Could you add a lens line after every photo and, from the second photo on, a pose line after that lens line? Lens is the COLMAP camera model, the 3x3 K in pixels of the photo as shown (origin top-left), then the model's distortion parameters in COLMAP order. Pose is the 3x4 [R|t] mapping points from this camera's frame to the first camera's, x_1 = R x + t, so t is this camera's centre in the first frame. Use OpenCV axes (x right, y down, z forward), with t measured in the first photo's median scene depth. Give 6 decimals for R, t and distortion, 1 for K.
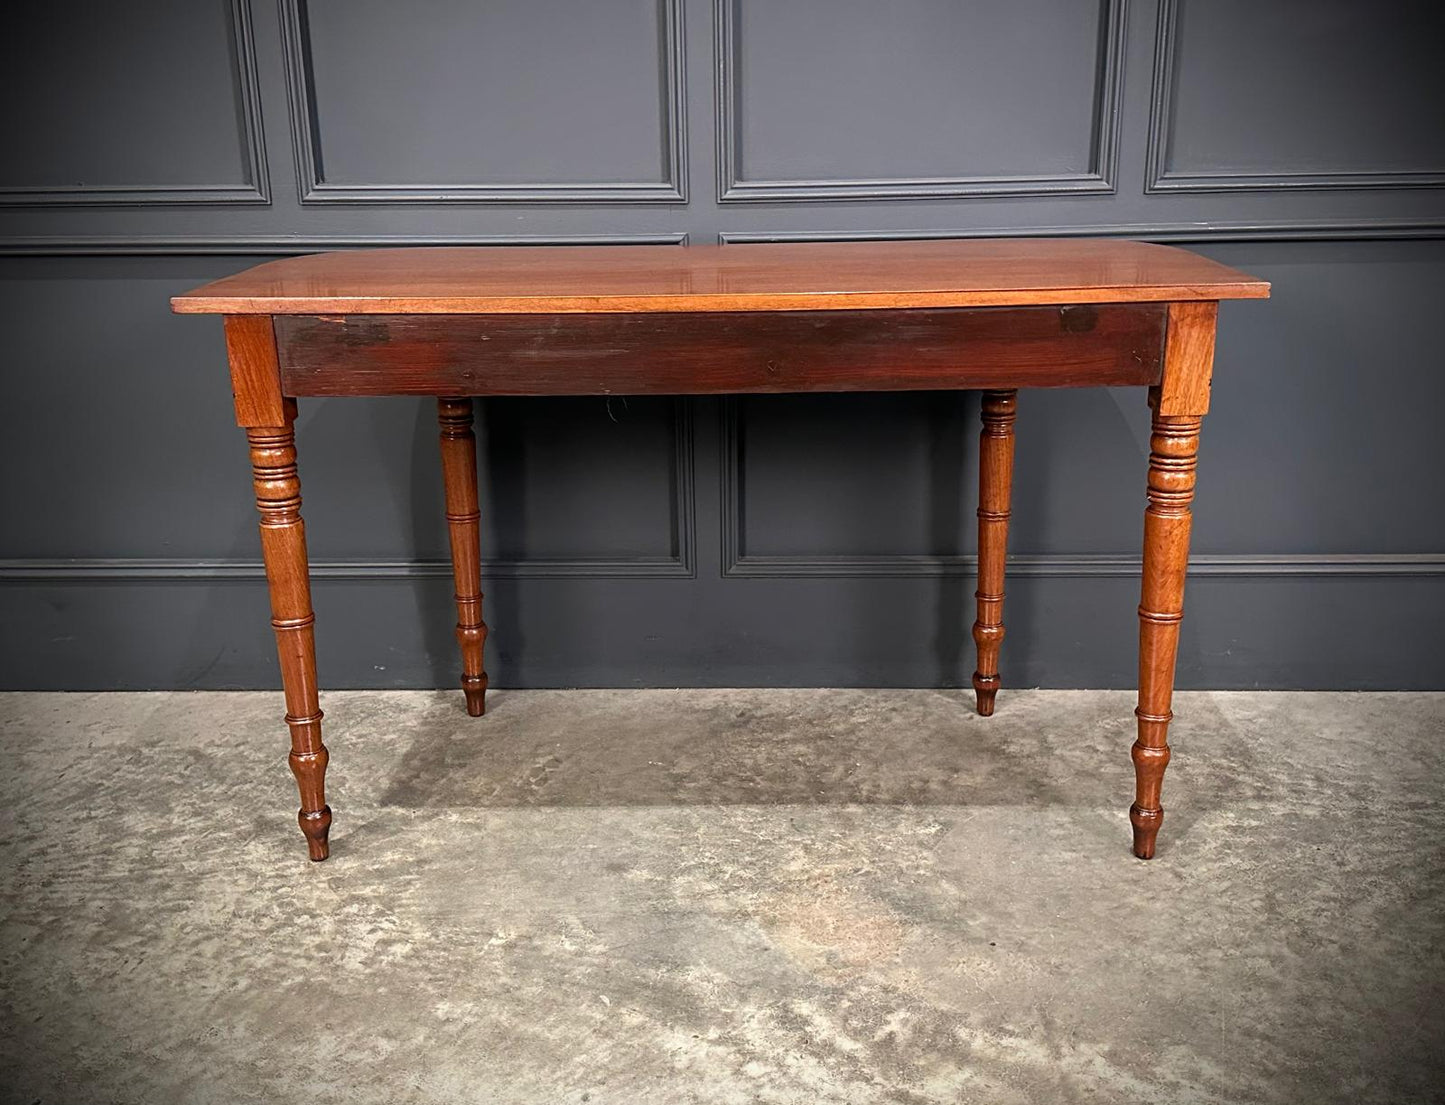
lens RADIAL K [[1412.1, 0, 712.2], [0, 1412.1, 548.3], [0, 0, 1]] dist [0.193204, -0.417071]
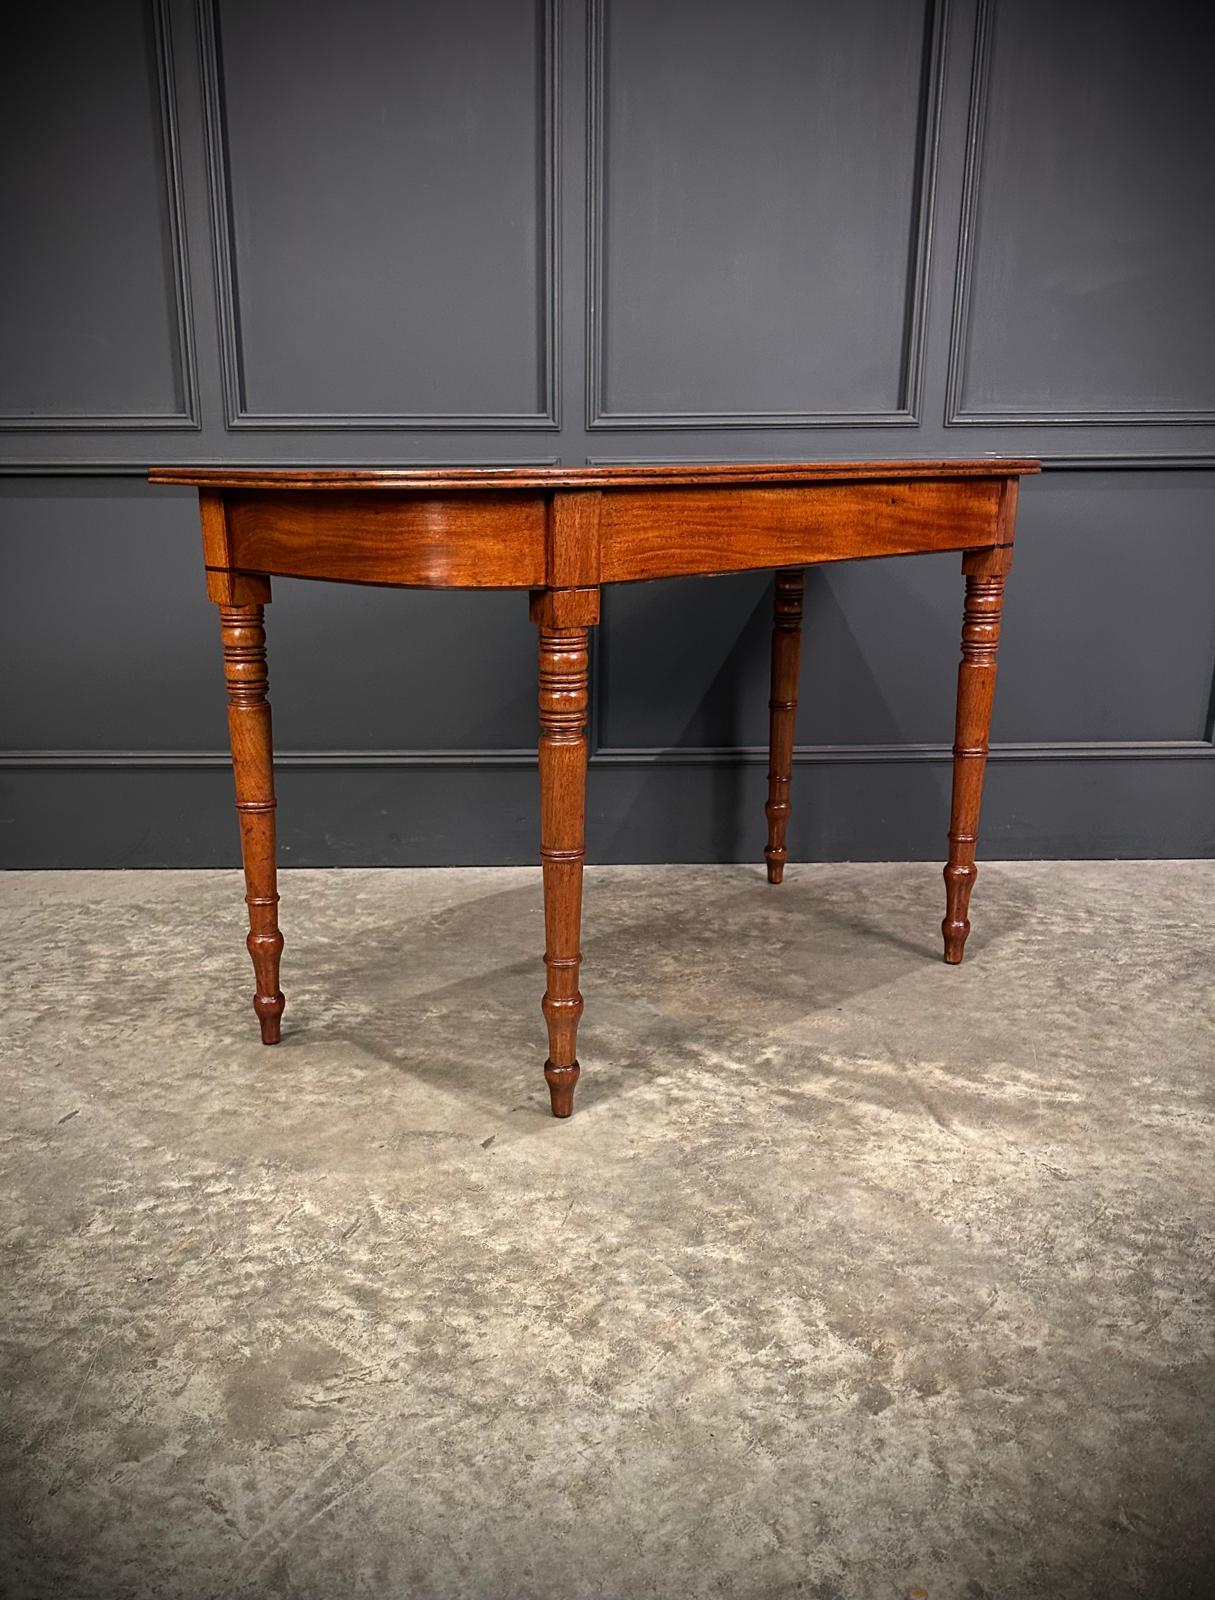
lens RADIAL K [[1320.1, 0, 540.8], [0, 1320.1, 900.1], [0, 0, 1]] dist [0.208005, -0.472194]
pose [[0.998548, -0.005575, 0.053571, -0.114039], [0.005620, 0.999984, -0.000694, 0.172443], [-0.053566, 0.000994, 0.998564, -0.118301]]
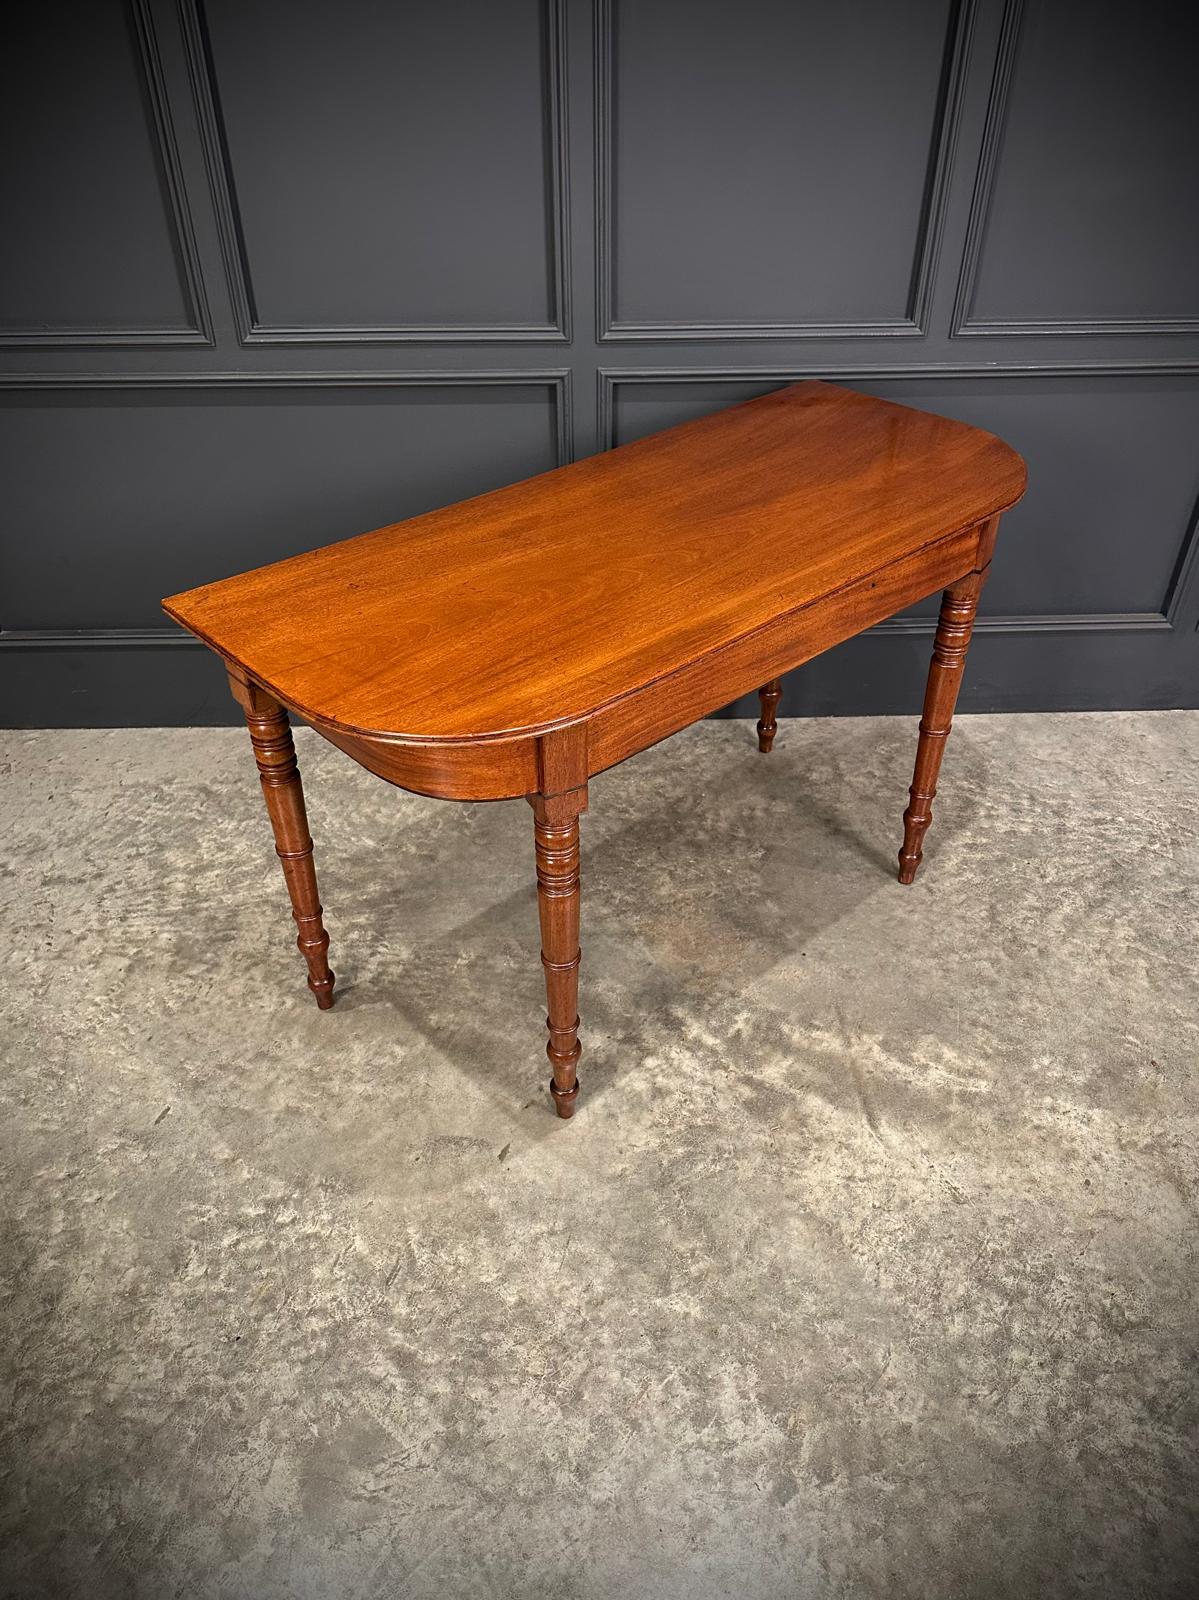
lens RADIAL K [[1132.6, 0, 599.5], [0, 1132.6, 800.0], [0, 0, 1]] dist [0.178336, -0.362492]
pose [[0.998004, -0.027246, 0.056963, -0.070724], [0.006557, 0.941959, 0.335664, -0.250940], [-0.062803, -0.334620, 0.940258, -0.027119]]
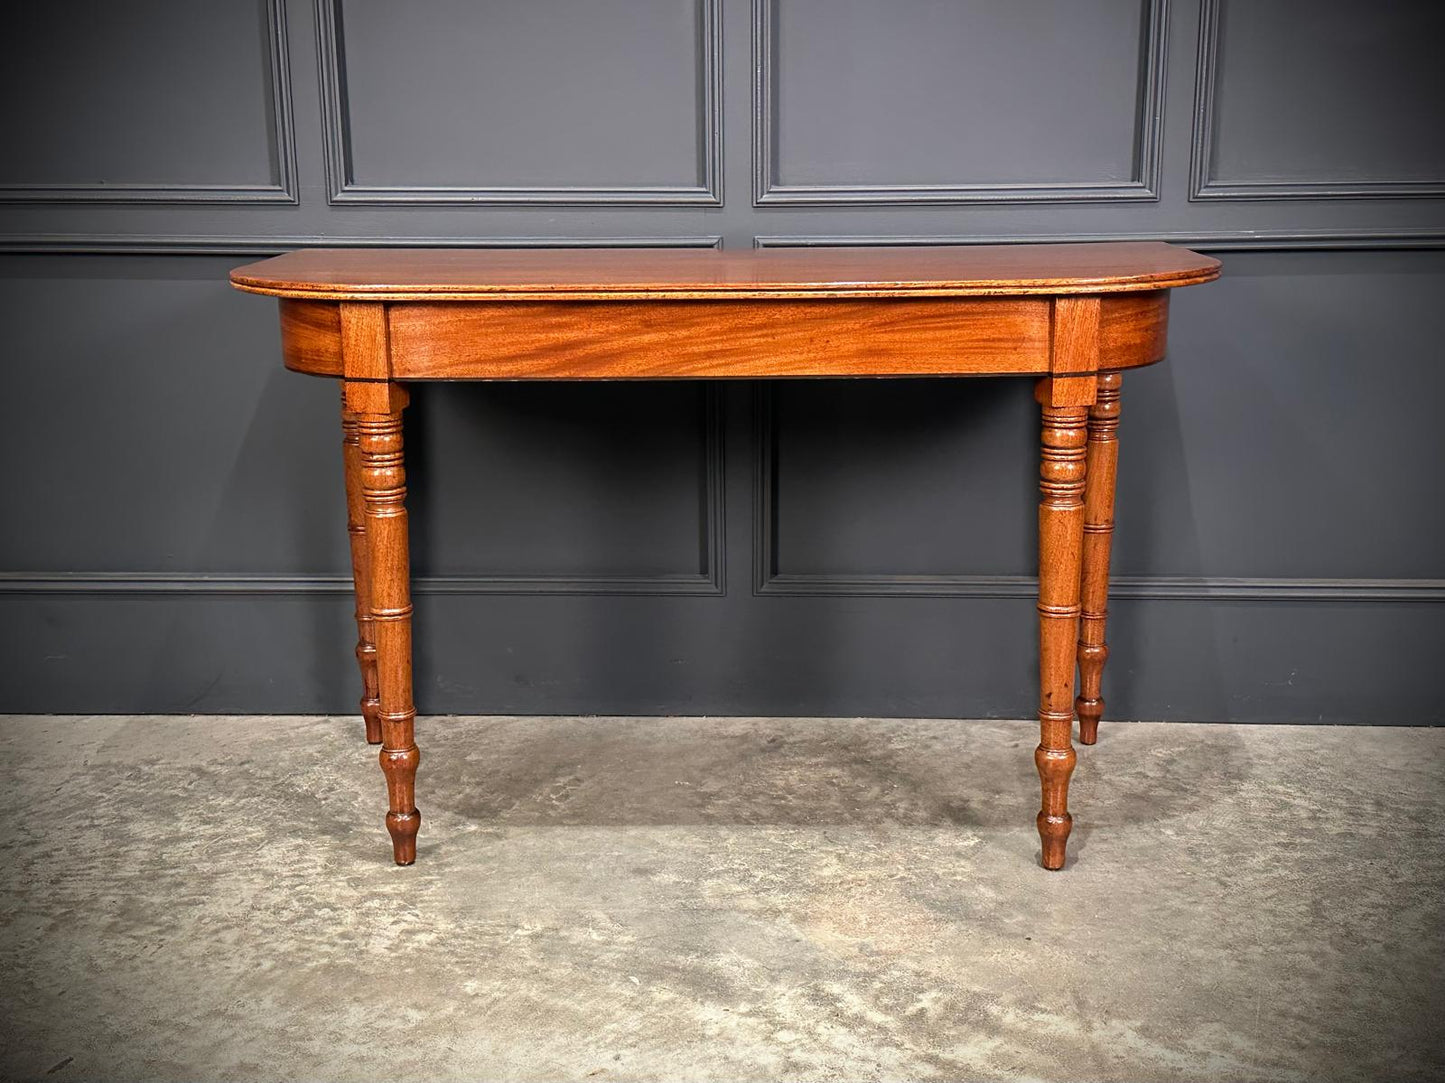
lens RADIAL K [[1719.4, 0, 724.3], [0, 1719.4, 523.9], [0, 0, 1]] dist [0.215815, -0.491336]
pose [[0.999922, 0.011081, -0.005704, -0.008399], [-0.011523, 0.996358, -0.084492, 0.091621], [0.004747, 0.084551, 0.996408, -0.202717]]
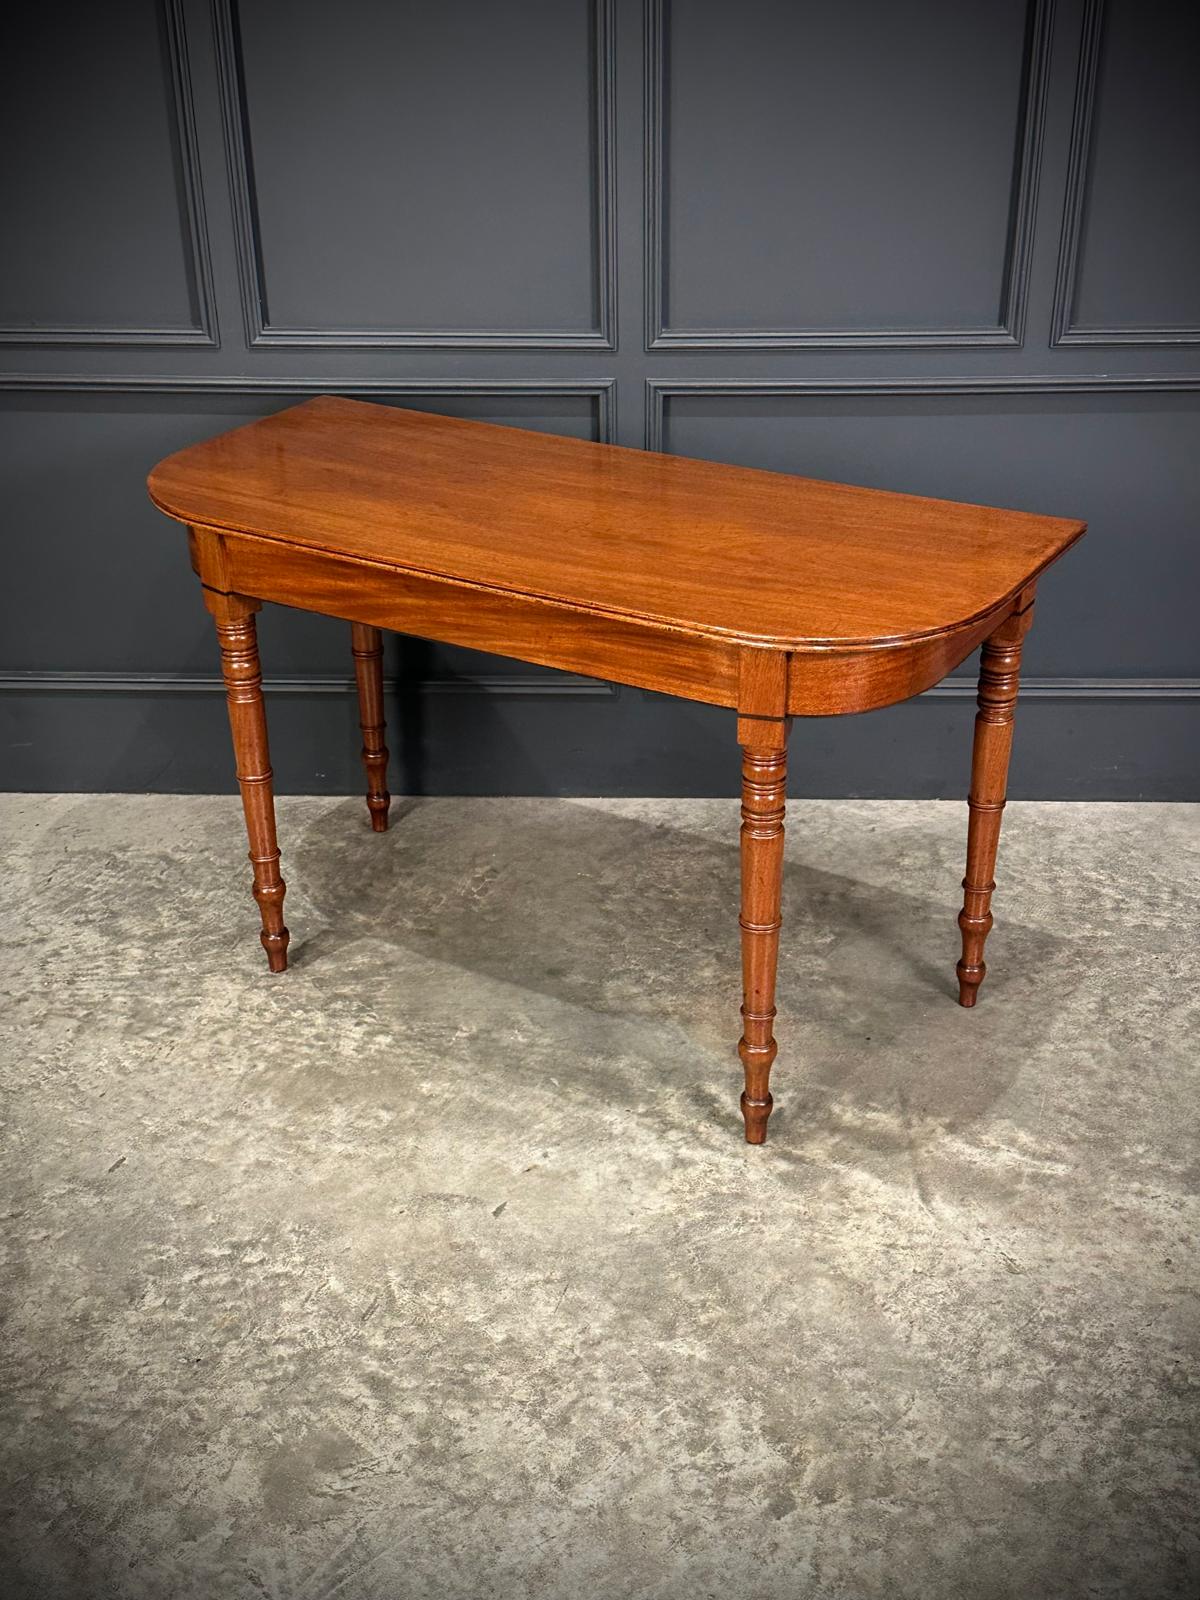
lens RADIAL K [[1872.6, 0, 612.7], [0, 1872.6, 807.1], [0, 0, 1]] dist [0.193356, -0.387711]
pose [[0.999970, 0.005758, 0.005139, -0.030427], [-0.006574, 0.984305, 0.176354, -0.190635], [-0.004042, -0.176382, 0.984313, -0.518568]]
